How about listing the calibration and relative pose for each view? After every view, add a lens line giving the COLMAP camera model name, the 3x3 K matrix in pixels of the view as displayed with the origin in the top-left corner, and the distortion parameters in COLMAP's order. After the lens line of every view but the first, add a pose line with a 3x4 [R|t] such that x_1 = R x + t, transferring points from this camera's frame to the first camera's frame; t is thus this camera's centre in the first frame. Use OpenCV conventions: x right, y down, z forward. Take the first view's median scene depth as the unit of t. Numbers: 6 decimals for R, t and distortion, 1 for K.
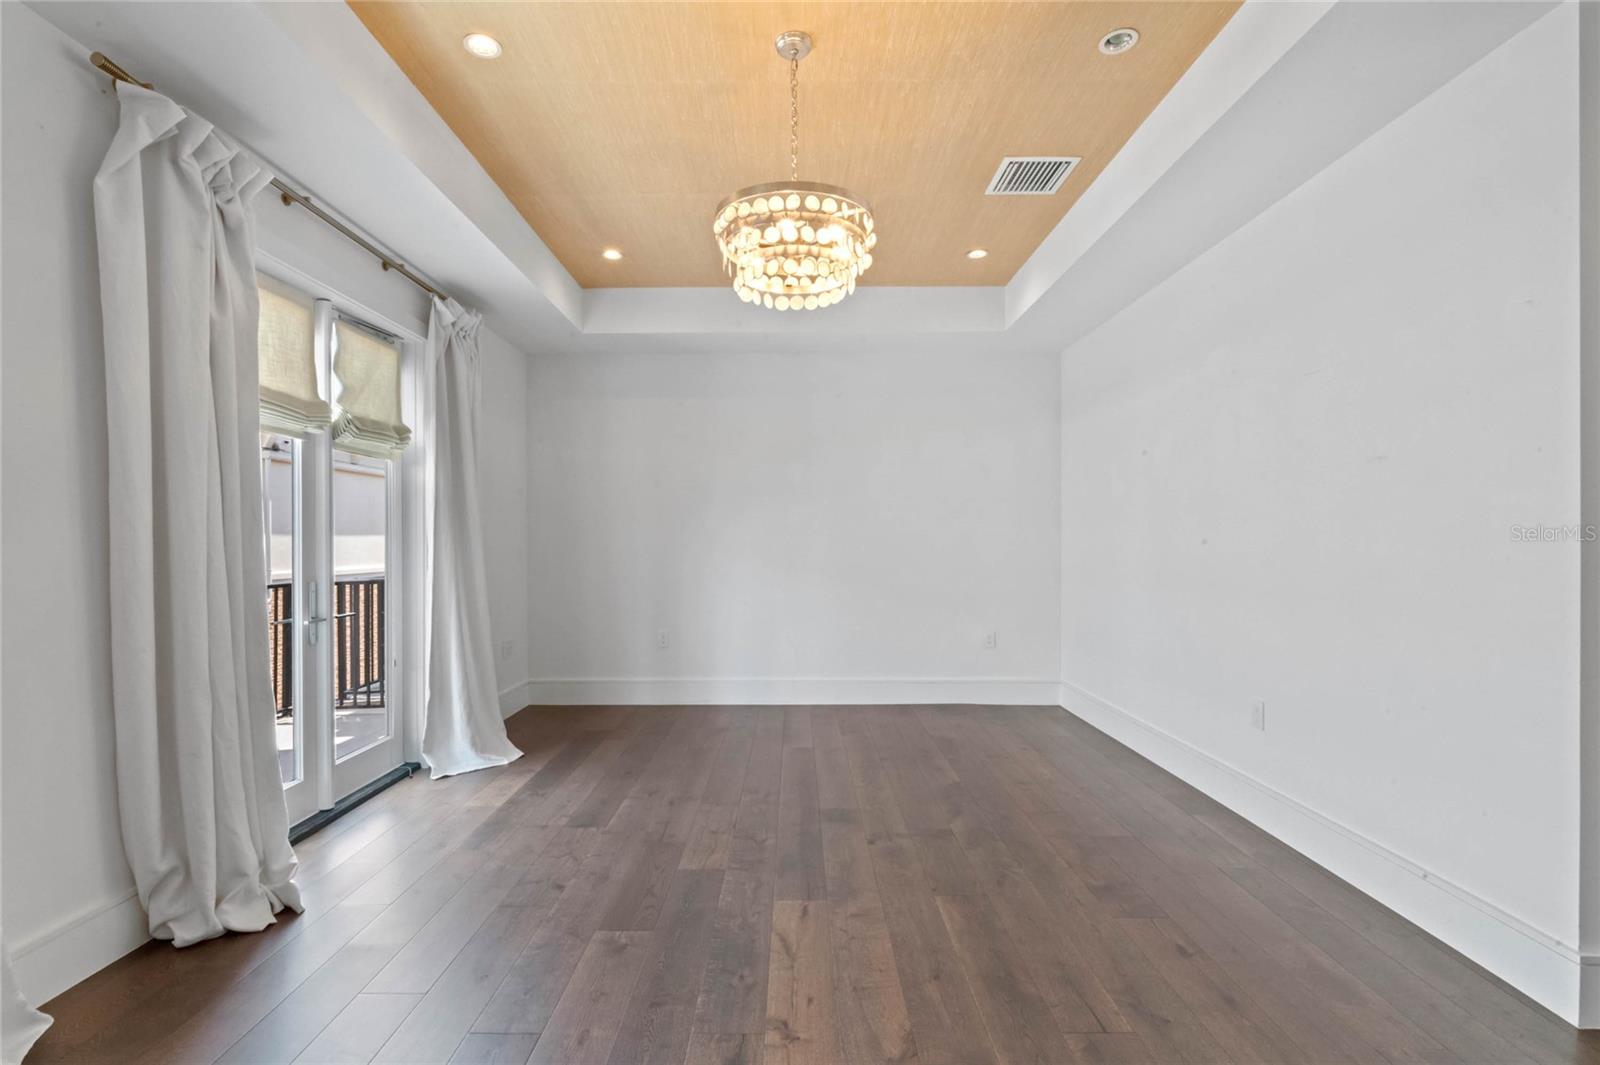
lens RADIAL K [[741.3, 0, 779.3], [0, 741.3, 545.7], [0, 0, 1]] dist [0.014239, 0.000968]
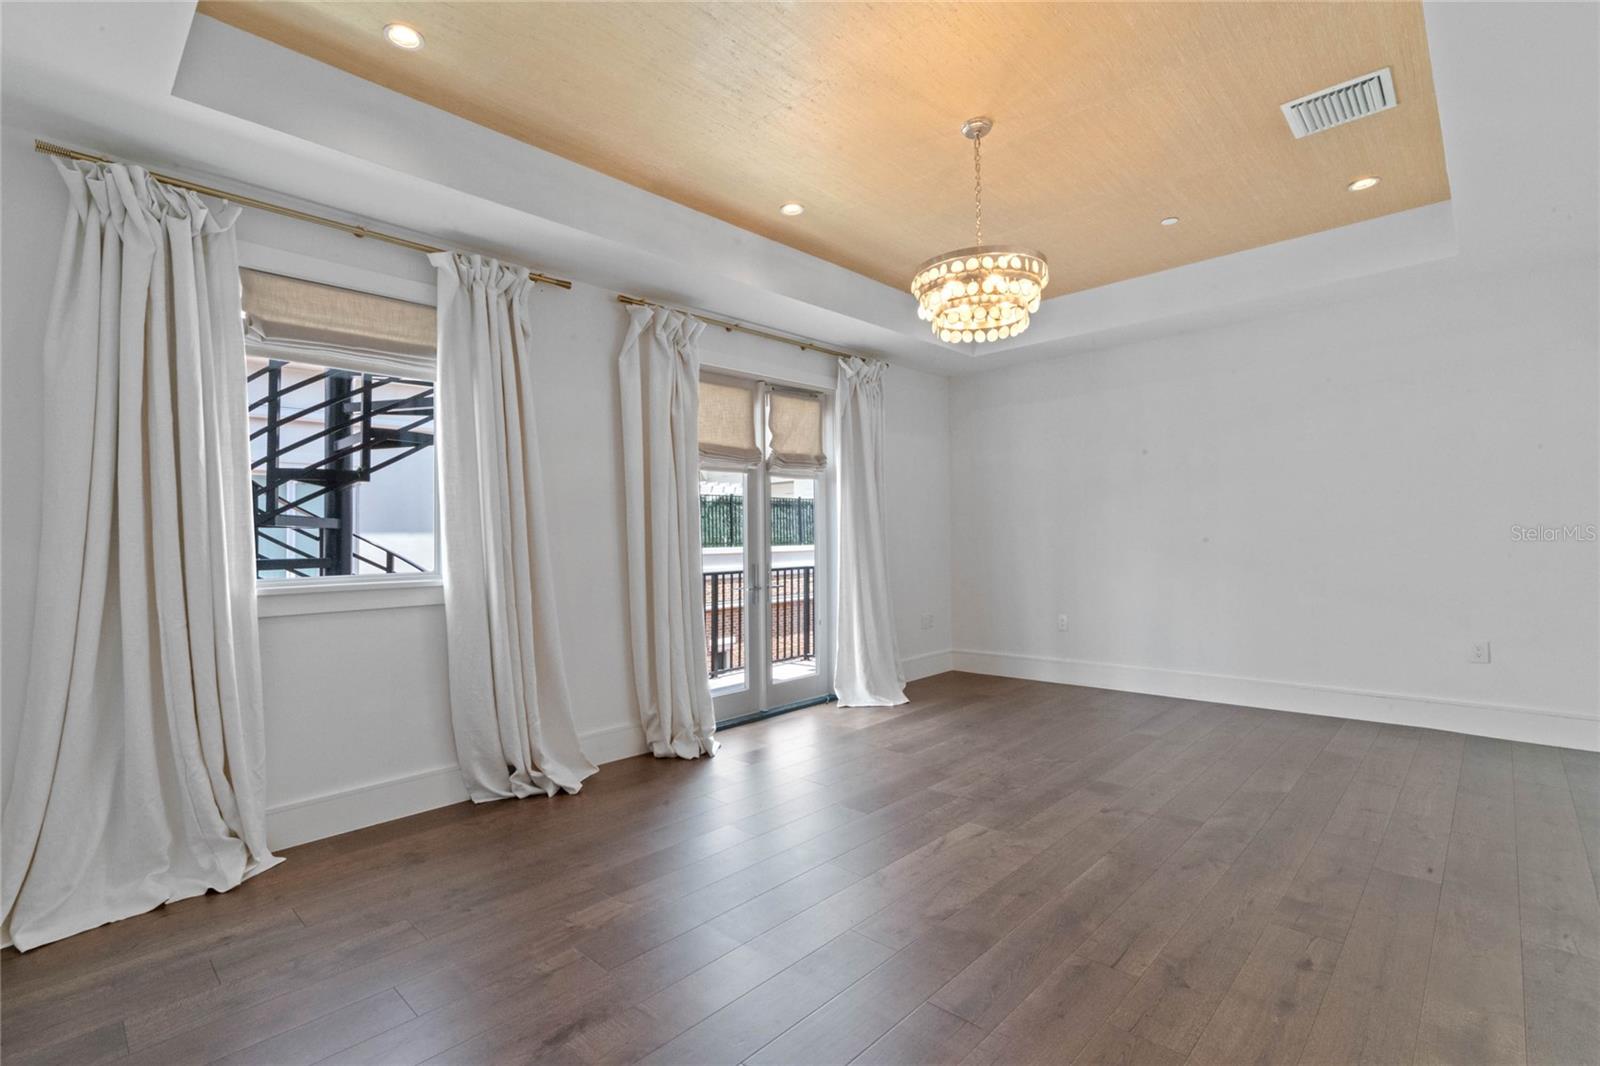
lens RADIAL K [[734.5, 0, 800.0], [0, 734.5, 533.0], [0, 0, 1]] dist [0.032834, 0.000296]
pose [[0.743138, -0.017924, -0.668898, 0.581019], [0.015978, 0.999831, -0.009040, -0.000279], [0.668947, -0.003970, 0.743299, -0.100341]]
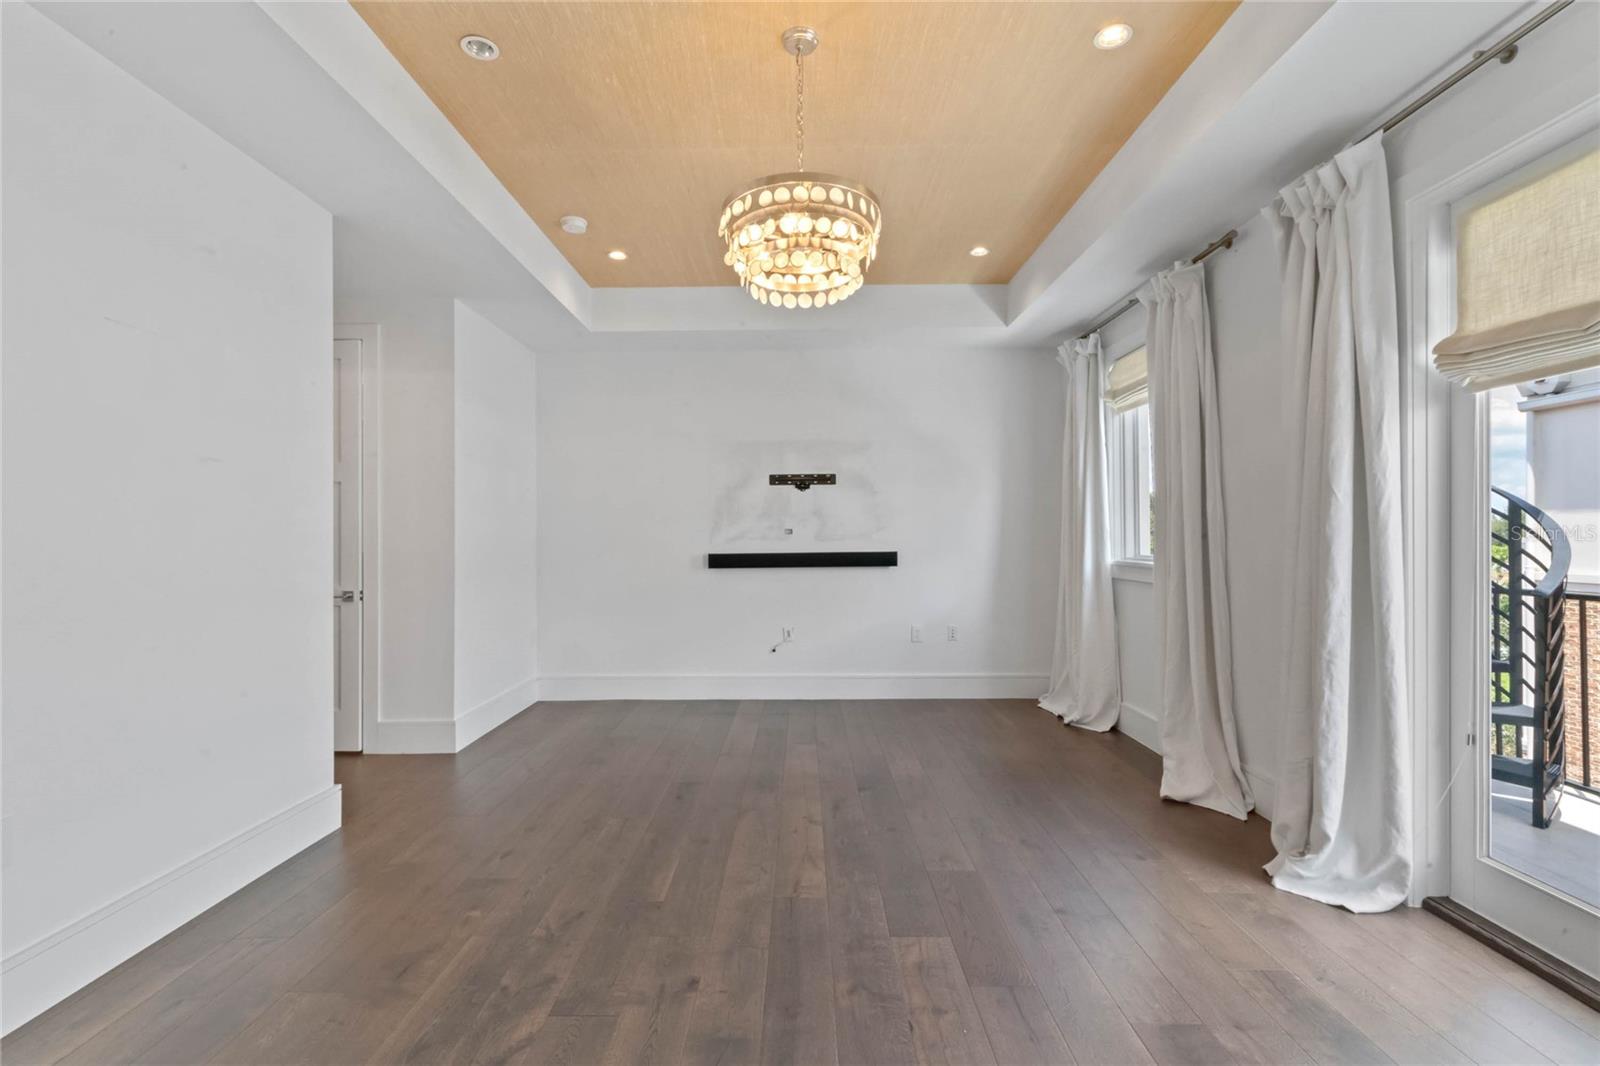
lens RADIAL K [[741.3, 0, 779.3], [0, 741.3, 546.2], [0, 0, 1]] dist [0.014239, 0.000968]
pose [[-0.999909, 0.007362, 0.011330, 0.038562], [0.007539, 0.999848, 0.015694, -0.008747], [-0.011213, 0.015778, -0.999813, 1.861068]]
